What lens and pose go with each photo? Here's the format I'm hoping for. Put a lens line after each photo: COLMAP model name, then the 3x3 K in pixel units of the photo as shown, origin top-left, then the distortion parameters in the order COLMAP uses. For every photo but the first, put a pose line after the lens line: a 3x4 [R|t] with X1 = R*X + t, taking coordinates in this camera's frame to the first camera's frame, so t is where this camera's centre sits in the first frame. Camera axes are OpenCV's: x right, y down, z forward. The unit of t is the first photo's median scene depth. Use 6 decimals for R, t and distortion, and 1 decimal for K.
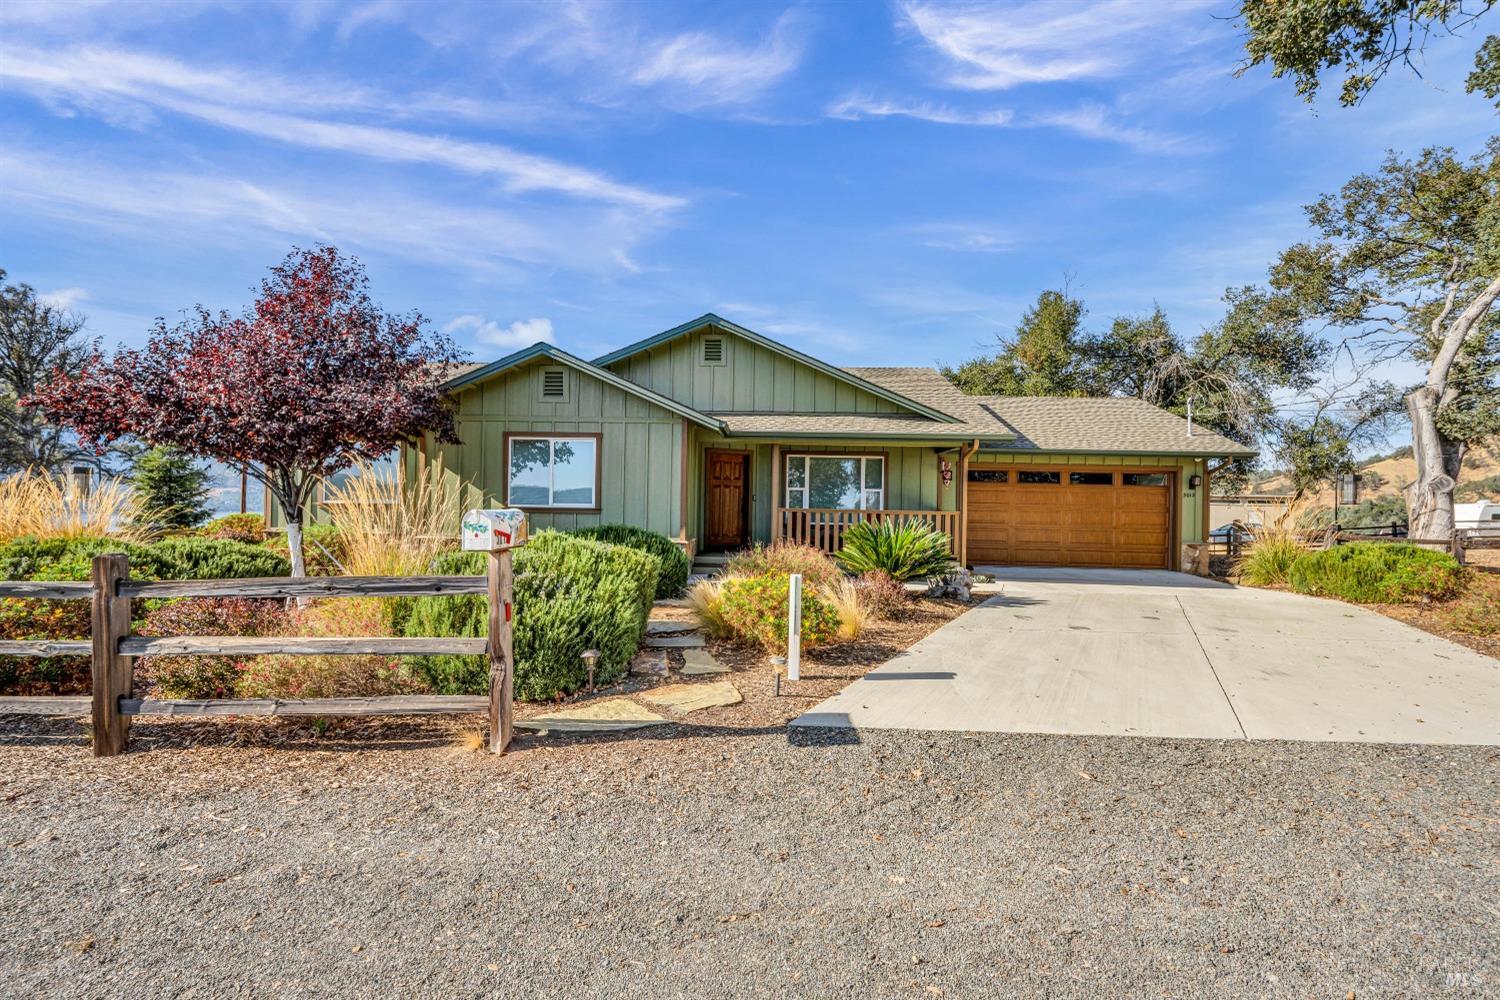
lens RADIAL K [[640.5, 0, 750.2], [0, 640.5, 499.5], [0, 0, 1]] dist [0.001218, 0.000286]
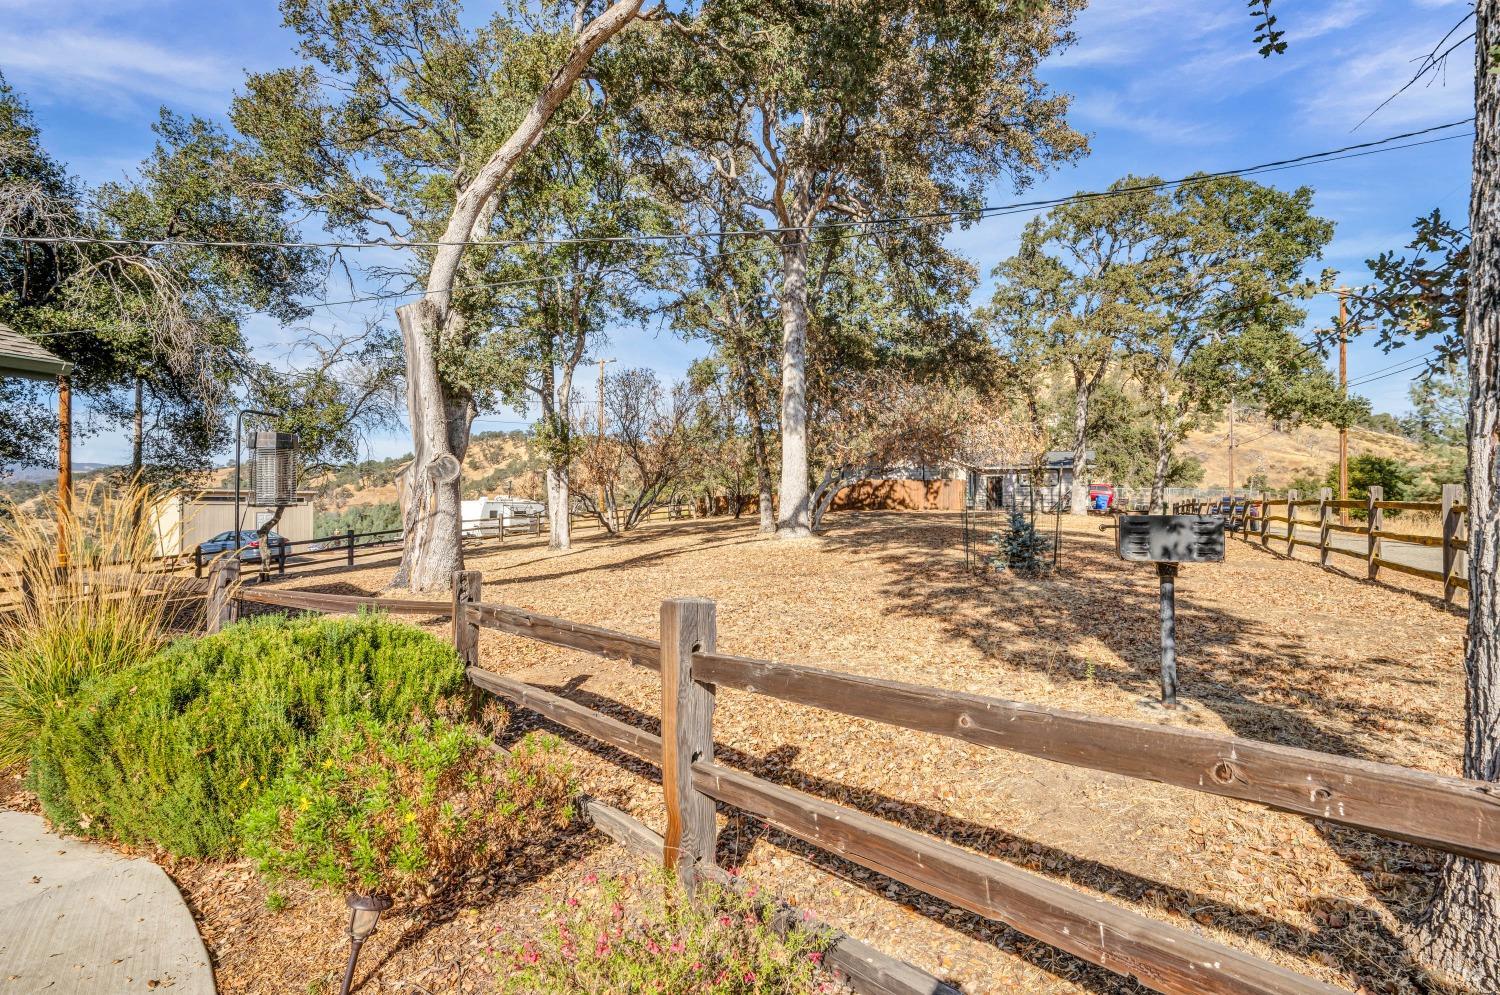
lens RADIAL K [[778.6, 0, 754.6], [0, 778.6, 495.7], [0, 0, 1]] dist [0.000747, 0.002386]
pose [[0.371429, 0.001290, 0.928461, 0.523026], [0.000041, 0.999999, -0.001406, 0.001334], [-0.928461, 0.000560, 0.371428, 0.473773]]
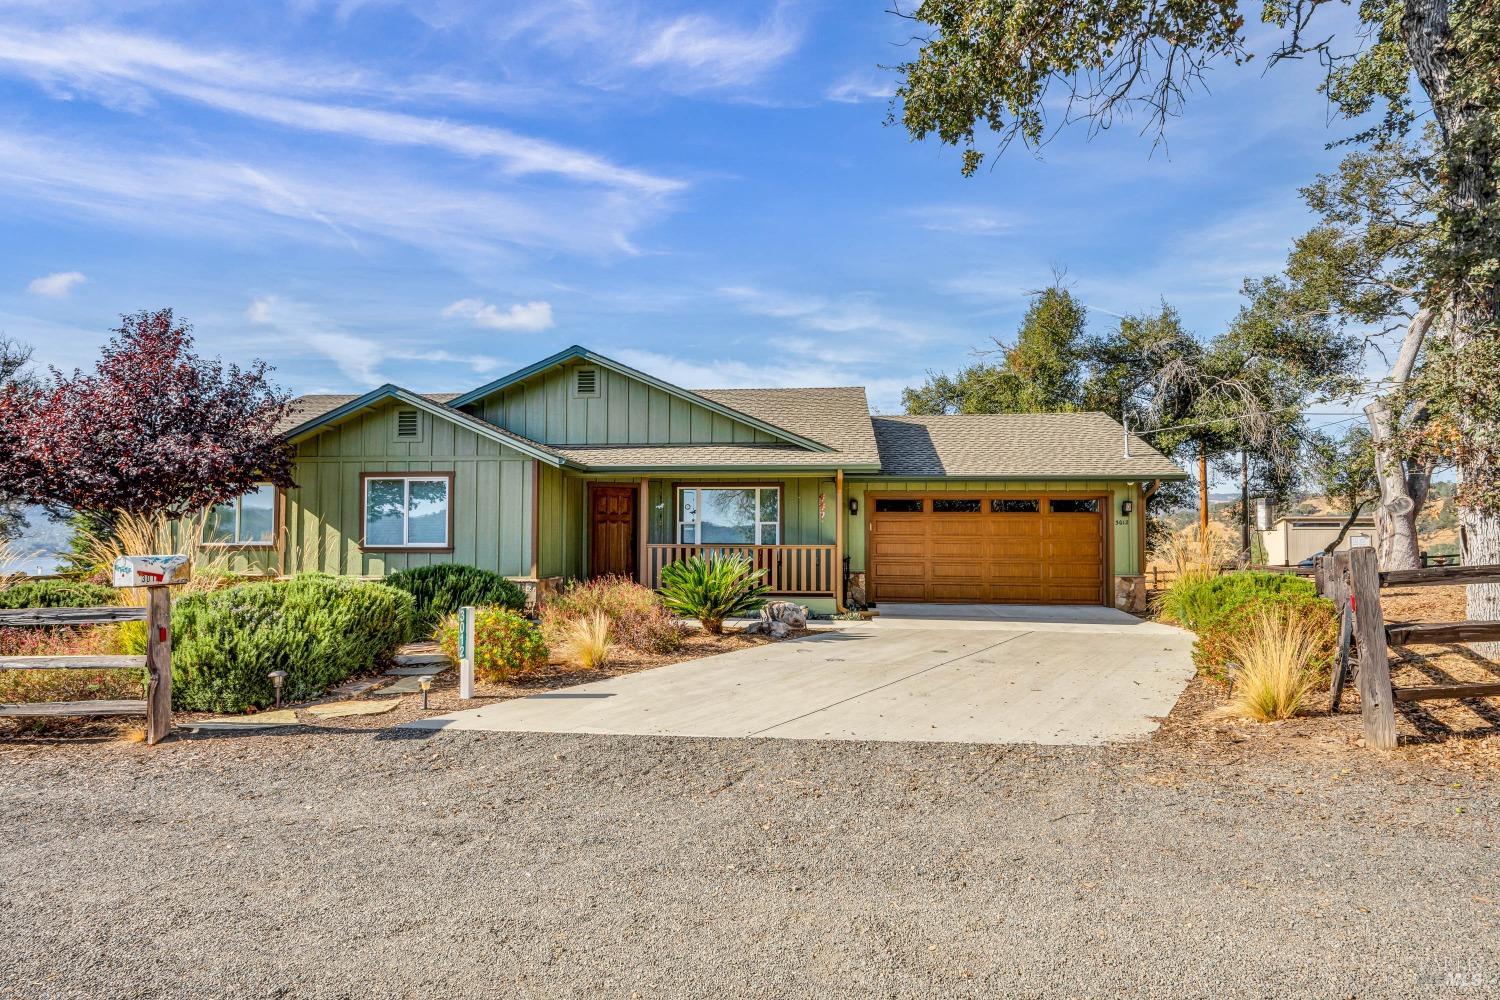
lens RADIAL K [[771.9, 0, 752.1], [0, 771.9, 508.3], [0, 0, 1]] dist [0.001794, -0.001623]
pose [[0.997187, -0.018069, -0.072741, 0.254059], [0.015990, 0.999450, -0.029068, -0.003825], [0.073226, 0.027823, 0.996927, -0.128615]]
